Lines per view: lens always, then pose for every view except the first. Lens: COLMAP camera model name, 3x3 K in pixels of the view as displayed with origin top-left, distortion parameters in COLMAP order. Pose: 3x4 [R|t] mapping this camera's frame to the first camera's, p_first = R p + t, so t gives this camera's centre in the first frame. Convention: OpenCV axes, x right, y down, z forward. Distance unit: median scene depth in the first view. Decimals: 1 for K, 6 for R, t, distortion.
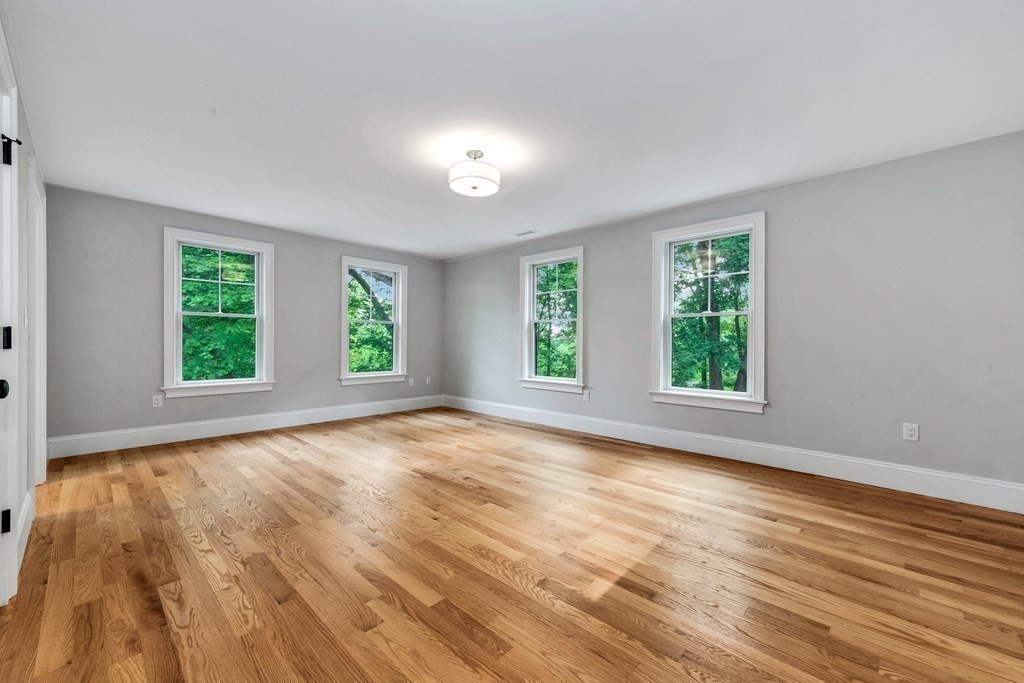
lens RADIAL K [[404.7, 0, 512.0], [0, 404.7, 341.5], [0, 0, 1]] dist [0.001409, 0.000074]
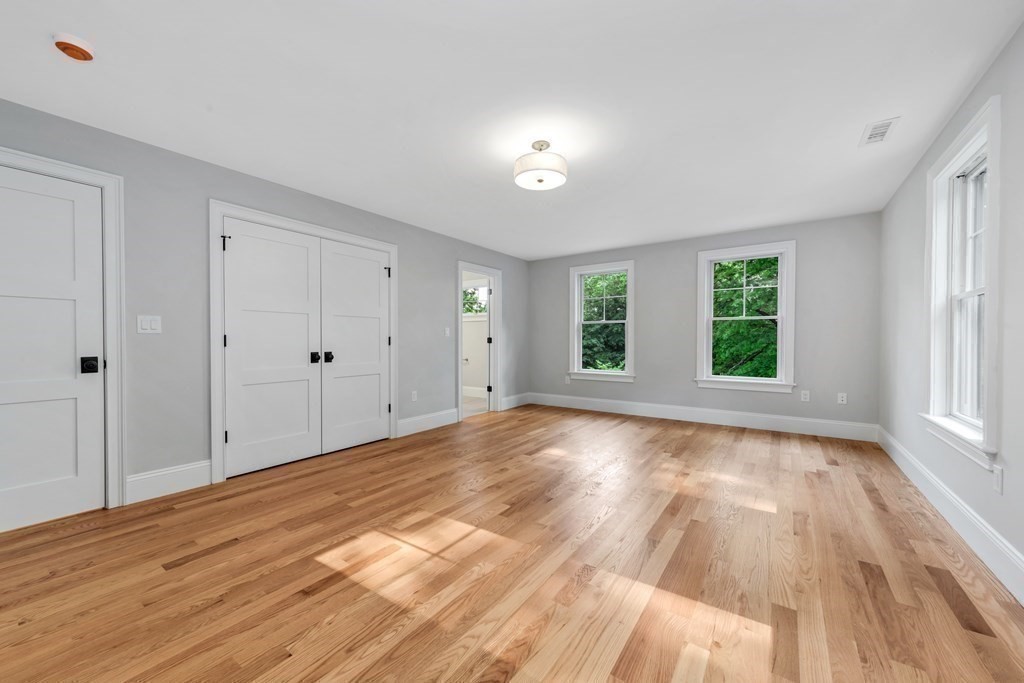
lens RADIAL K [[392.9, 0, 512.0], [0, 392.9, 341.5], [0, 0, 1]] dist [-0.002993, -0.000201]
pose [[0.148364, -0.003729, -0.988926, 0.817721], [-0.001493, 0.999991, -0.003995, 0.009466], [0.988932, 0.002069, 0.148357, 0.809121]]
